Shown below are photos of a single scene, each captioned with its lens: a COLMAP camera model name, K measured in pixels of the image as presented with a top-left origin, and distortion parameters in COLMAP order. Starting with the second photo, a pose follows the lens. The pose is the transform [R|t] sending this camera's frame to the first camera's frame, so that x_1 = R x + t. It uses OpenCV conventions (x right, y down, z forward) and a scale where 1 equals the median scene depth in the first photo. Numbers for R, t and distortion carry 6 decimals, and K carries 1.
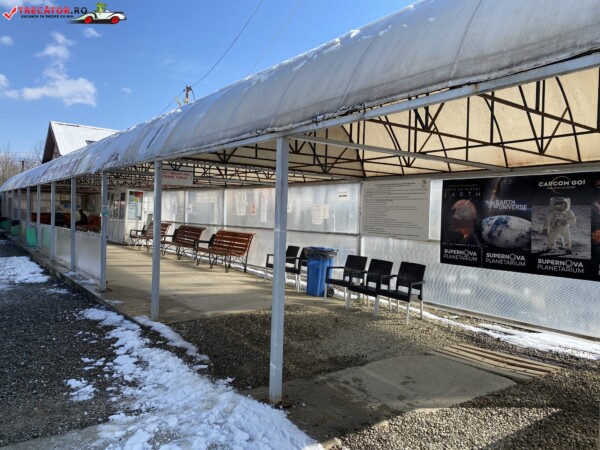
lens RADIAL K [[455.2, 0, 300.0], [0, 455.2, 225.0], [0, 0, 1]] dist [0.000583, -0.000310]
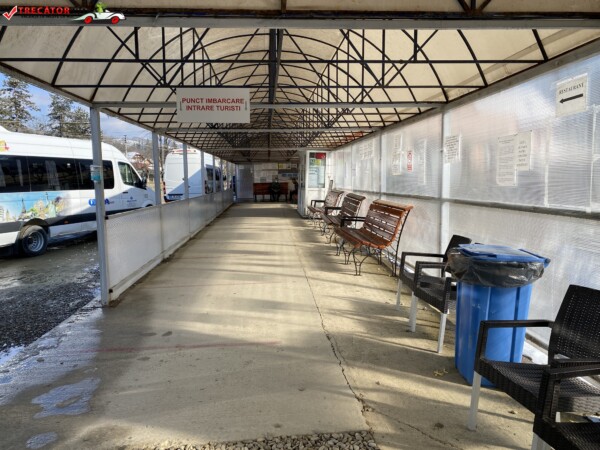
lens RADIAL K [[455.2, 0, 300.0], [0, 455.2, 225.0], [0, 0, 1]] dist [0.000583, -0.000310]
pose [[0.832457, 0.016399, -0.553846, 0.081891], [0.023540, 0.997613, 0.064920, 0.001213], [0.553589, -0.067081, 0.830084, 0.427994]]
